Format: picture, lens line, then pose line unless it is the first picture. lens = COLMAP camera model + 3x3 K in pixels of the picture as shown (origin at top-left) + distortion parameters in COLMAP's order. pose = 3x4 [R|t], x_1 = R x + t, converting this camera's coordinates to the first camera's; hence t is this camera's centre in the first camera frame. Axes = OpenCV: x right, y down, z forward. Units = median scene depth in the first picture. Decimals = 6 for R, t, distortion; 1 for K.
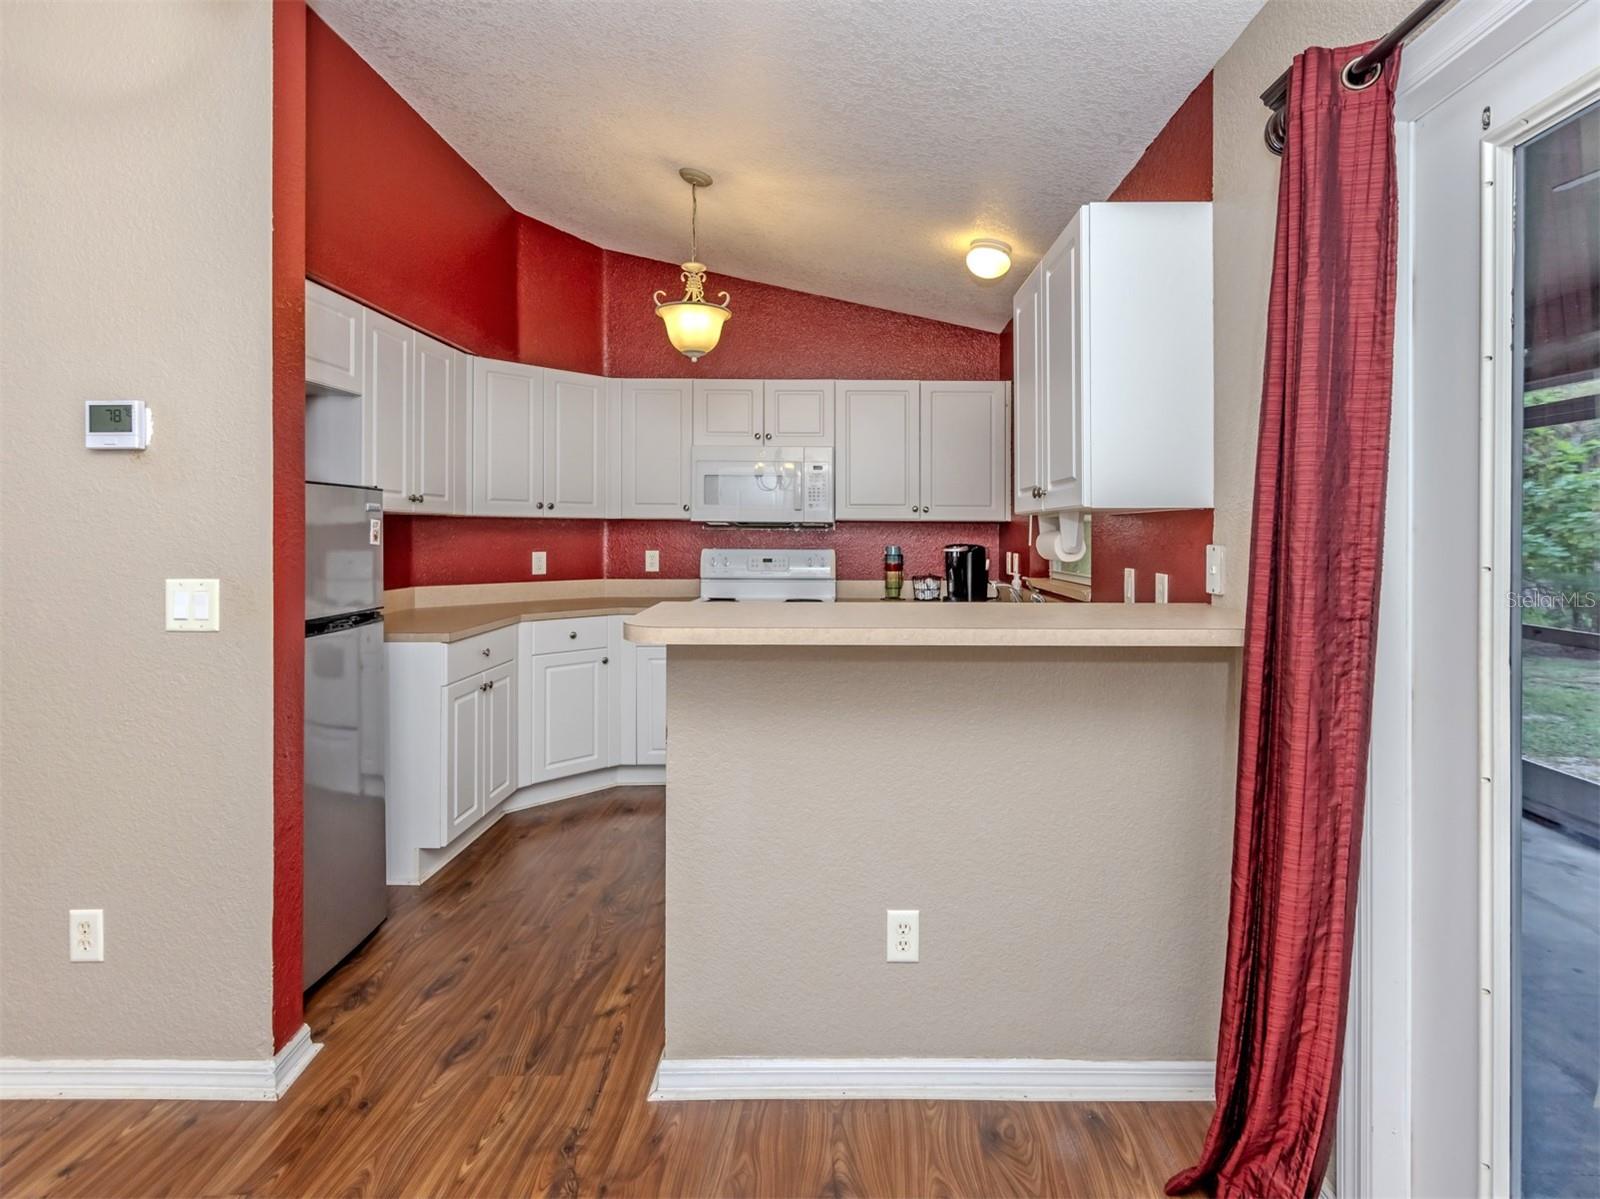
lens RADIAL K [[792.0, 0, 841.0], [0, 792.0, 539.0], [0, 0, 1]] dist [0.002733, 0.000821]
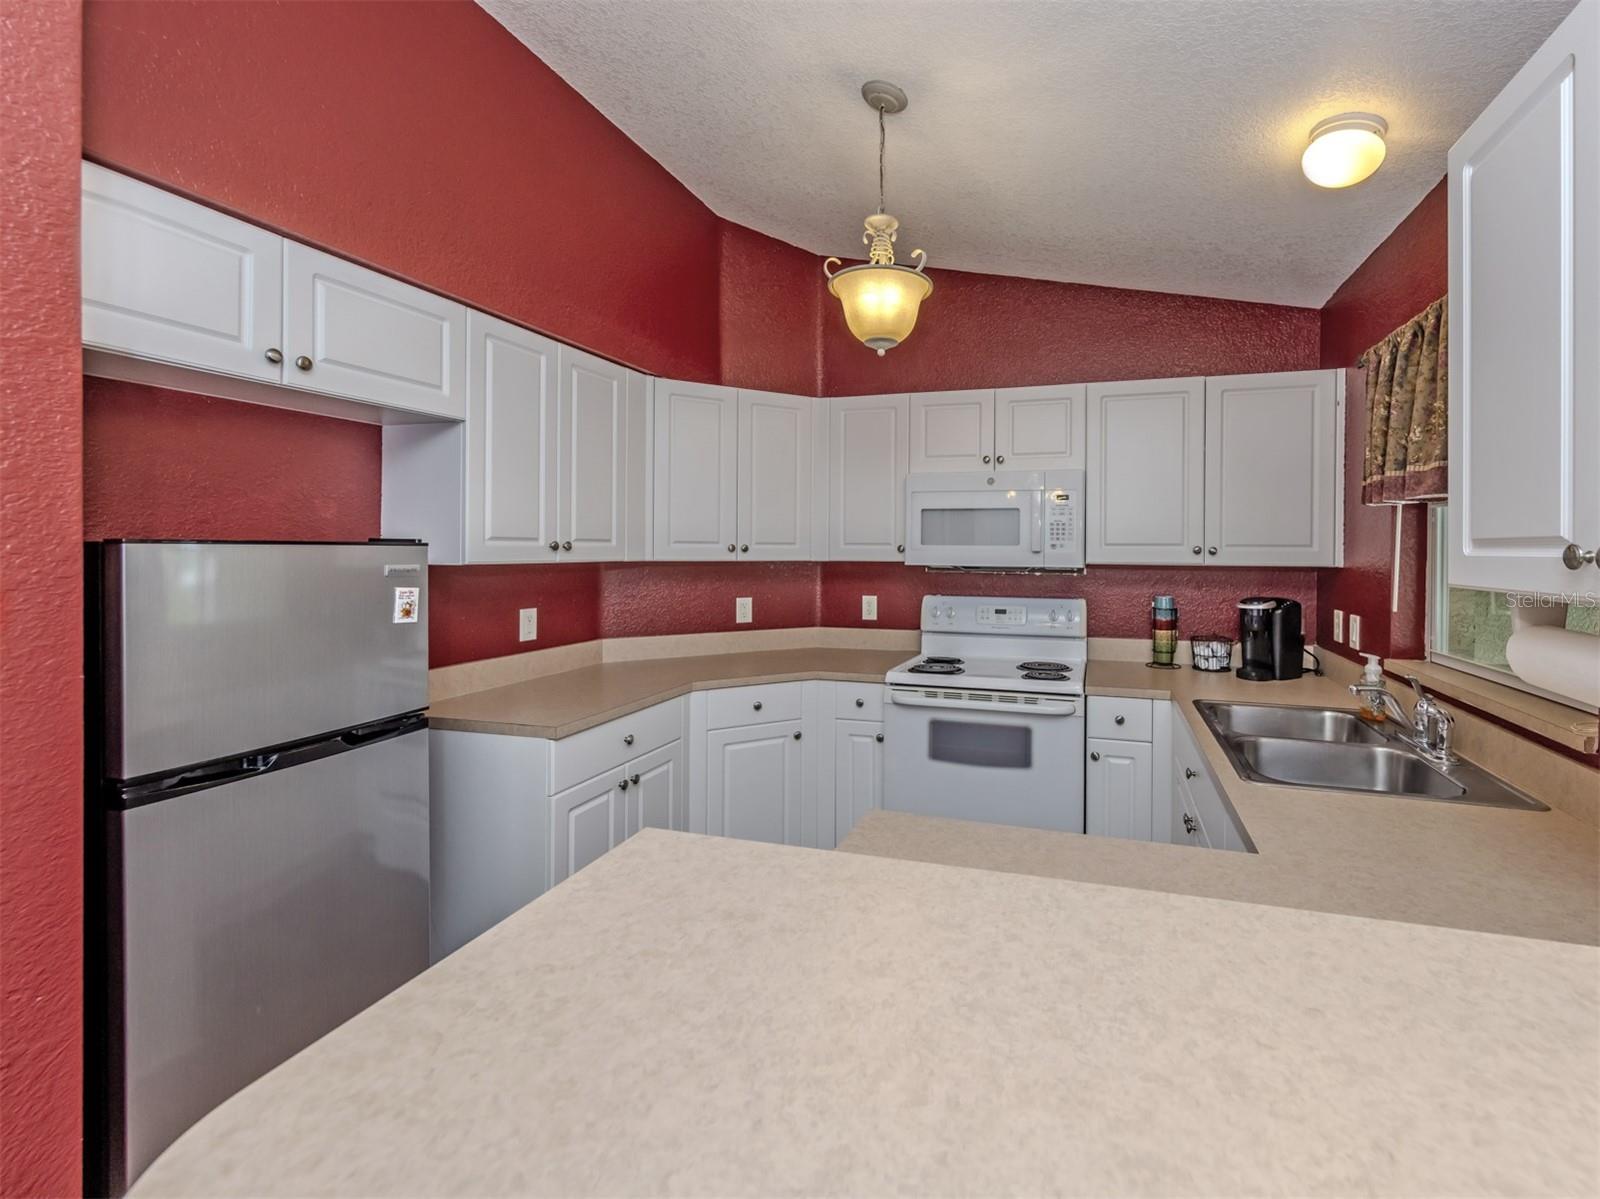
lens RADIAL K [[676.9, 0, 912.7], [0, 676.9, 554.7], [0, 0, 1]] dist [0.000208, -0.000031]
pose [[0.964915, 0.002535, -0.262551, 0.003005], [-0.003003, 0.999995, -0.001384, -0.032677], [0.262546, 0.002124, 0.964917, 0.324690]]
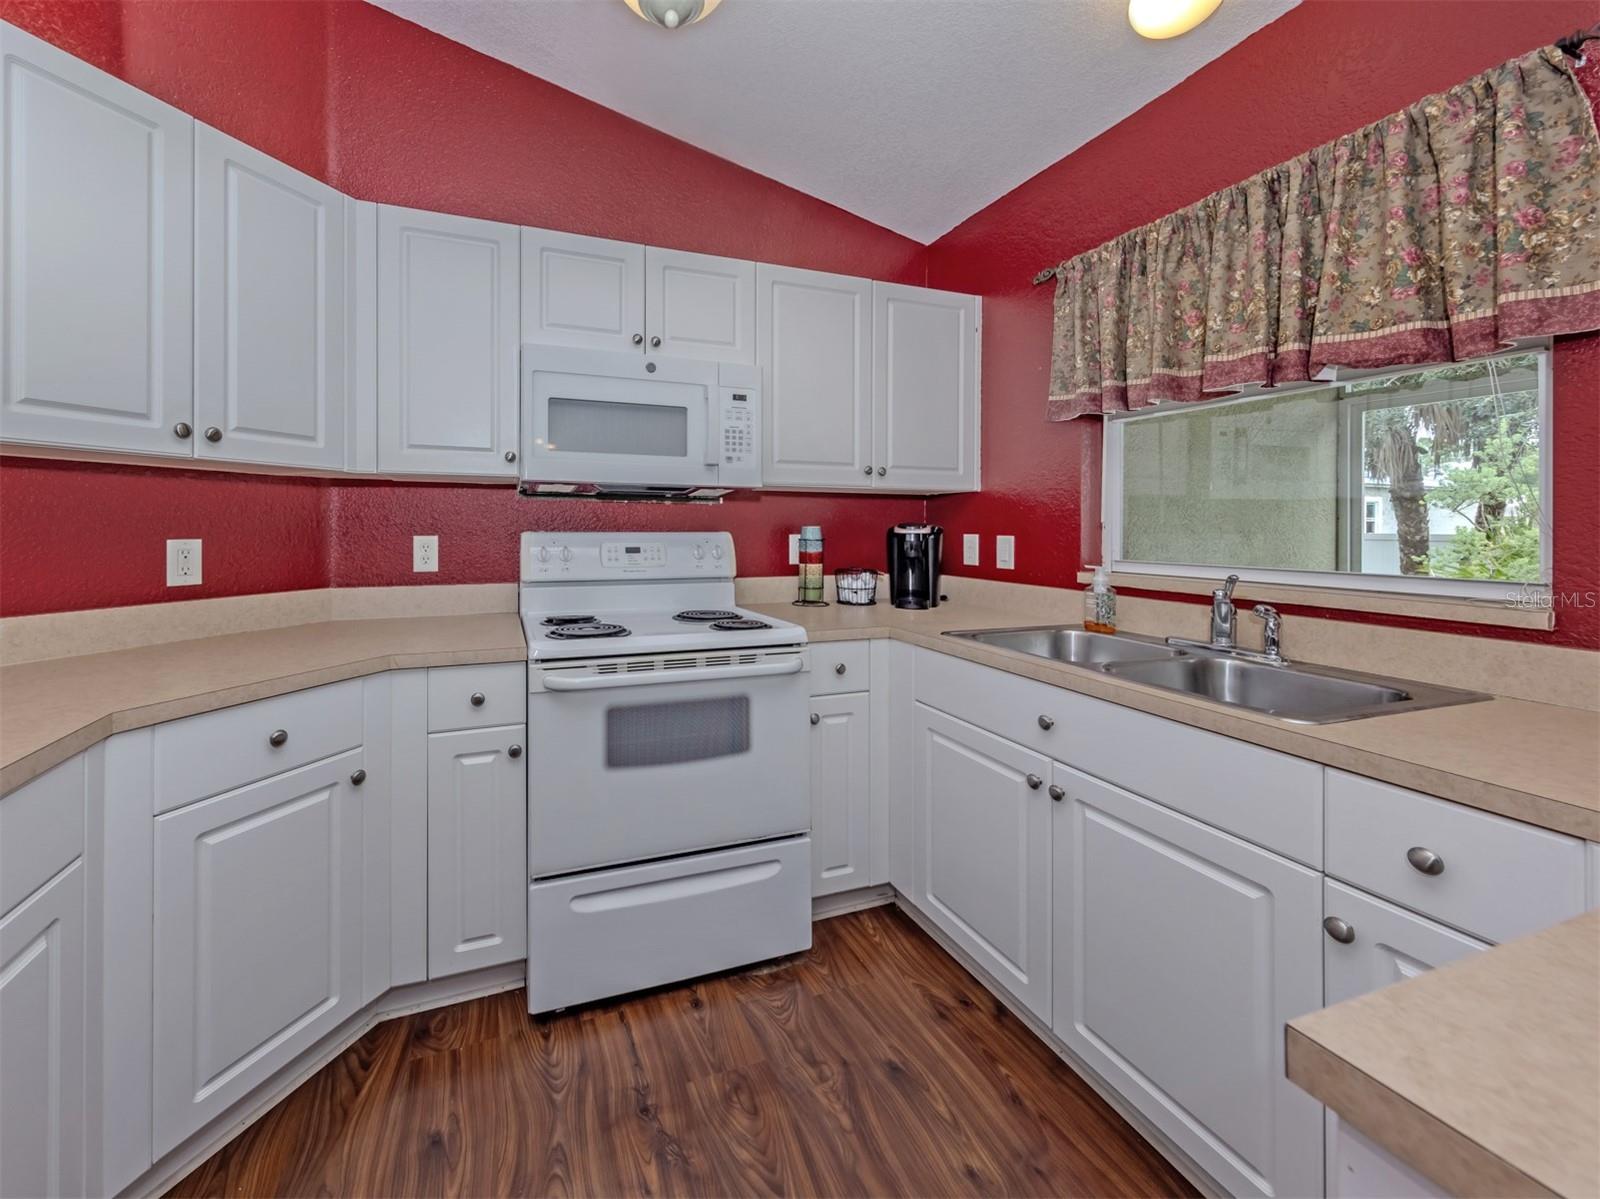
lens RADIAL K [[612.5, 0, 698.9], [0, 612.5, 521.9], [0, 0, 1]] dist [0.006914, -0.001698]
pose [[0.949776, 0.000727, 0.312929, -0.208745], [0.003034, 0.999929, -0.011531, 0.011462], [-0.312915, 0.011901, 0.949707, 0.565050]]
